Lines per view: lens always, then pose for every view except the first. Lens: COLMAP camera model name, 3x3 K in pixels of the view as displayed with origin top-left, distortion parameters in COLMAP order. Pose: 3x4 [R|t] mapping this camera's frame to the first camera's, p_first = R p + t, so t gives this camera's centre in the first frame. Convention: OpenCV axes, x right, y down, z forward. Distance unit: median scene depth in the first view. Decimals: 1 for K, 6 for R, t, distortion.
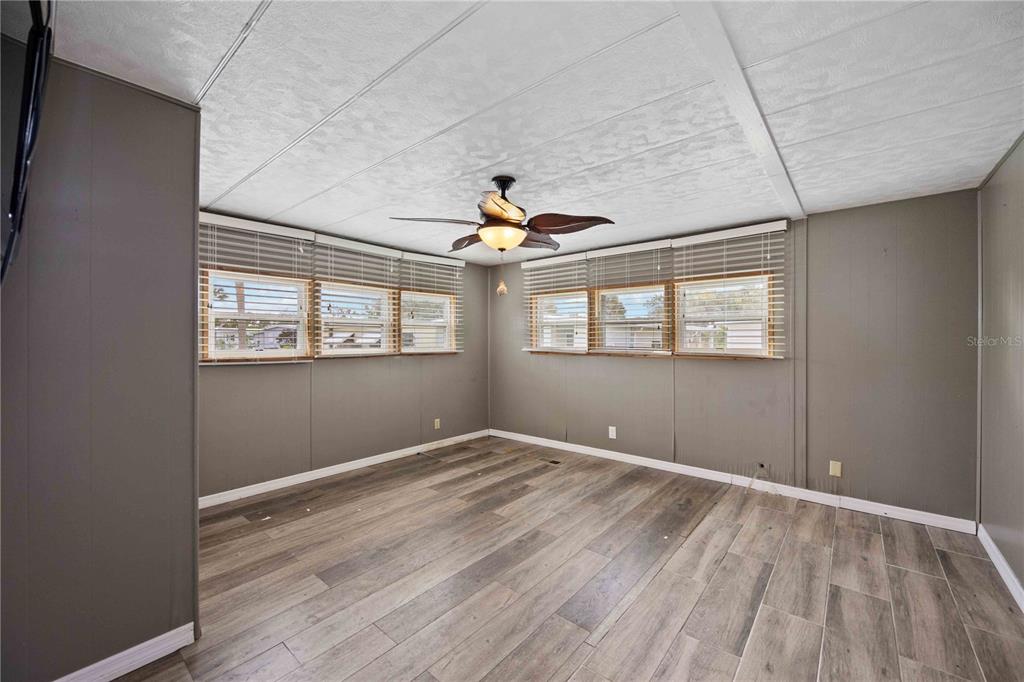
lens RADIAL K [[412.5, 0, 508.9], [0, 412.5, 341.7], [0, 0, 1]] dist [-0.002473, 0.000024]
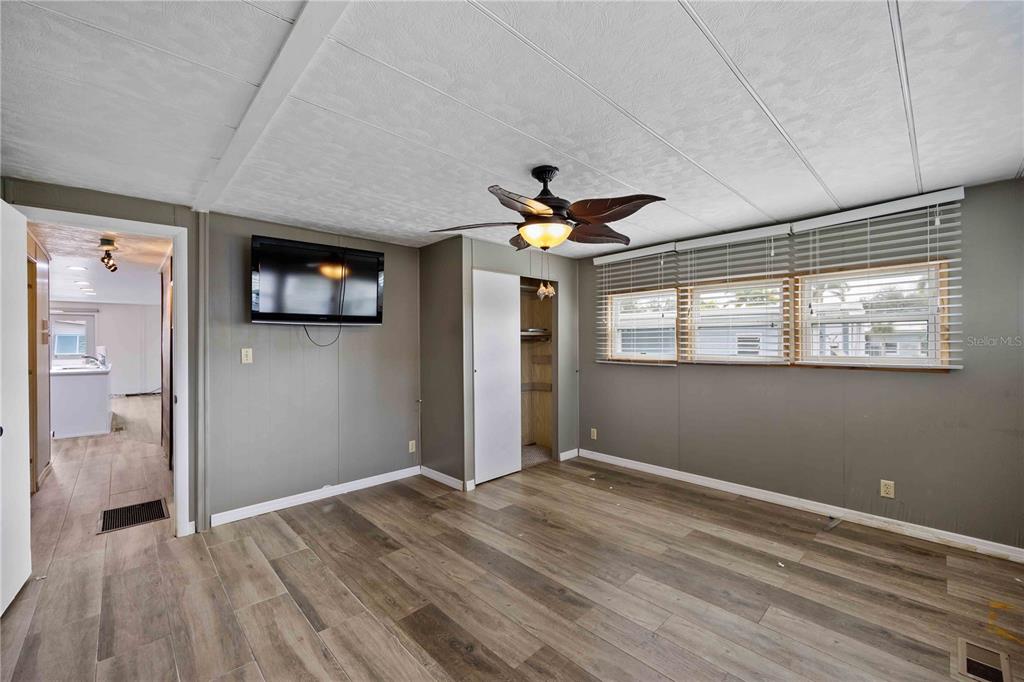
lens RADIAL K [[412.5, 0, 509.2], [0, 412.5, 341.8], [0, 0, 1]] dist [-0.002473, 0.000024]
pose [[-0.110737, -0.003341, -0.993844, 0.629416], [-0.000297, 0.999994, -0.003329, -0.009200], [0.993850, -0.000074, -0.110737, 0.718848]]
